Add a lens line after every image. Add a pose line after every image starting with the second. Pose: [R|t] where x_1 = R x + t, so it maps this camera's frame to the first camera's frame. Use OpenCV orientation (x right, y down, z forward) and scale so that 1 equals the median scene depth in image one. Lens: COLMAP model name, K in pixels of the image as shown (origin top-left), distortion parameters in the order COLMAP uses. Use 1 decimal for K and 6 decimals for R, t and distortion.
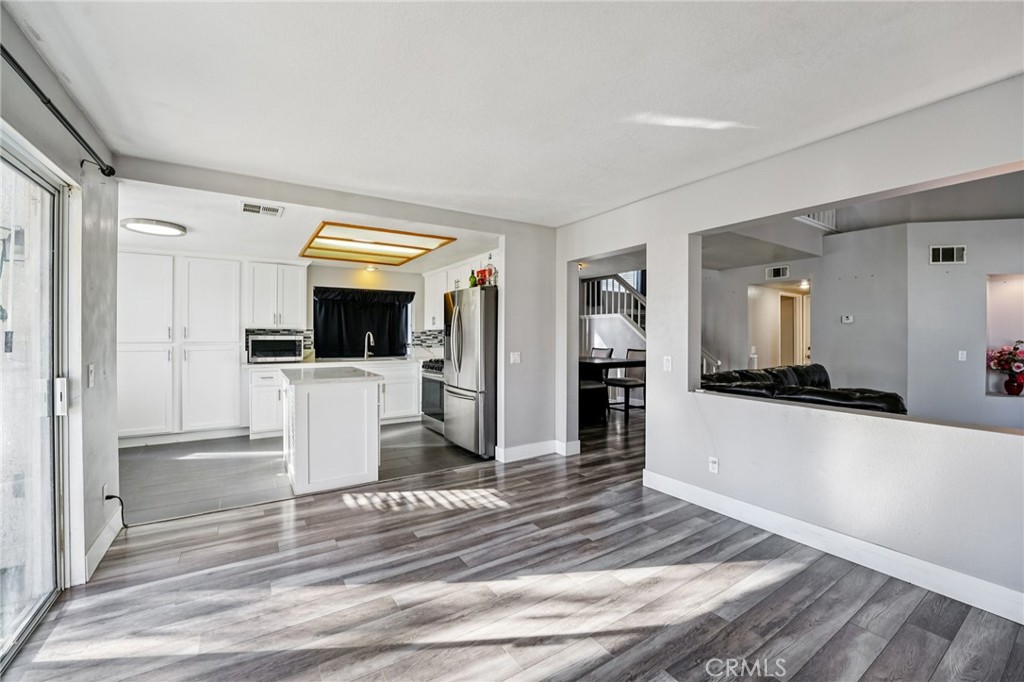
lens RADIAL K [[421.2, 0, 510.5], [0, 421.2, 338.5], [0, 0, 1]] dist [-0.013669, 0.000804]
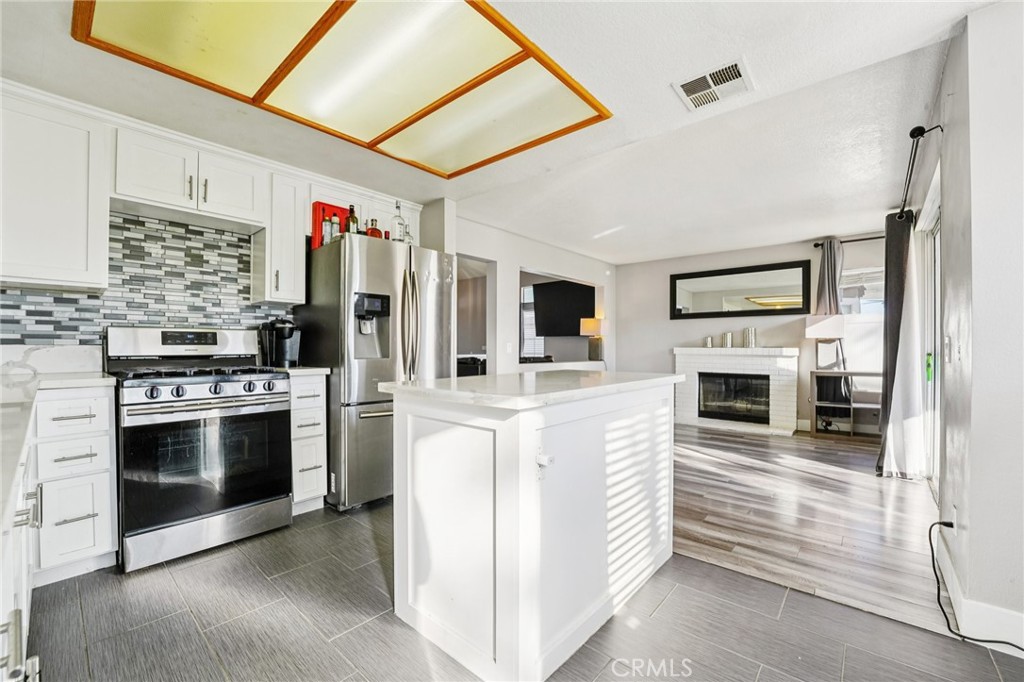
lens RADIAL K [[417.0, 0, 508.4], [0, 417.0, 345.6], [0, 0, 1]] dist [-0.016267, 0.000218]
pose [[-0.272523, -0.000545, 0.962149, -0.950340], [0.006464, 0.999976, 0.002397, 0.044846], [-0.962127, 0.006872, -0.272513, 1.268436]]
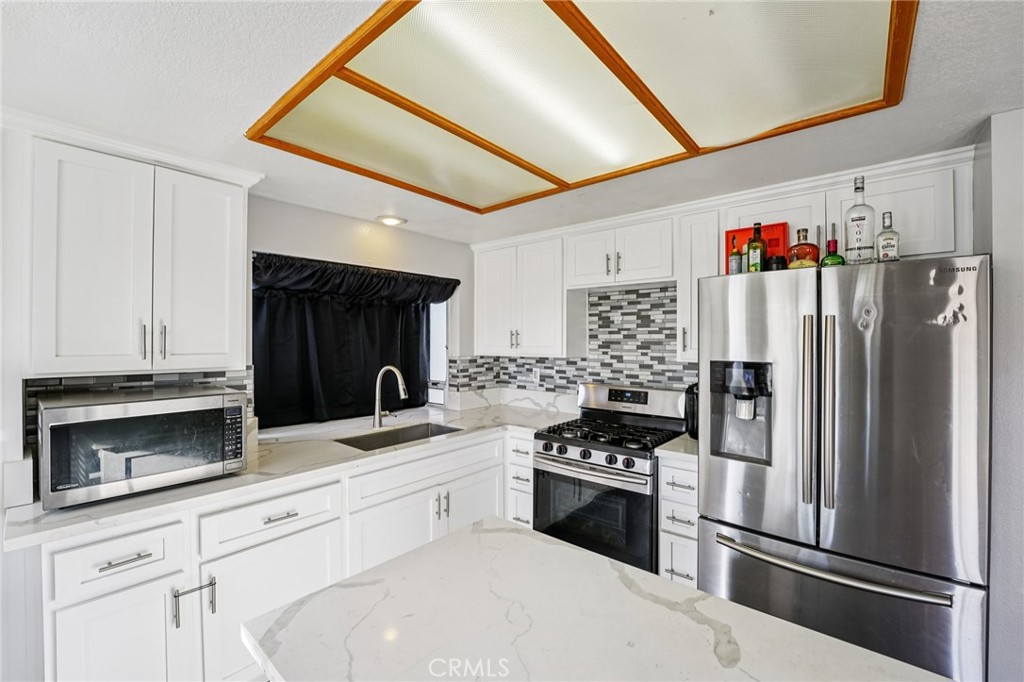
lens RADIAL K [[425.0, 0, 510.9], [0, 425.0, 341.2], [0, 0, 1]] dist [-0.014343, 0.000145]
pose [[0.955044, -0.001727, 0.296460, -0.581185], [0.002657, 0.999993, -0.002733, -0.067008], [-0.296453, 0.003398, 0.955041, 0.917495]]
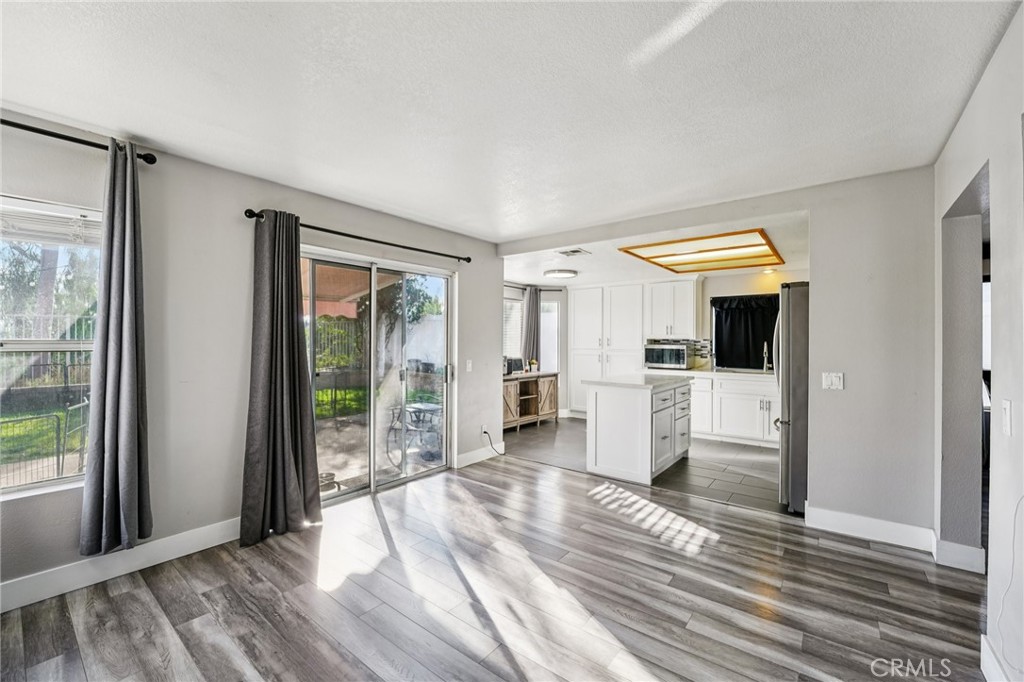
lens RADIAL K [[421.2, 0, 510.5], [0, 421.2, 338.5], [0, 0, 1]] dist [-0.013669, 0.000804]
pose [[0.324352, -0.006320, -0.945915, 0.559792], [-0.010680, 0.999889, -0.010343, -0.011758], [0.945876, 0.013457, 0.324249, 0.326100]]
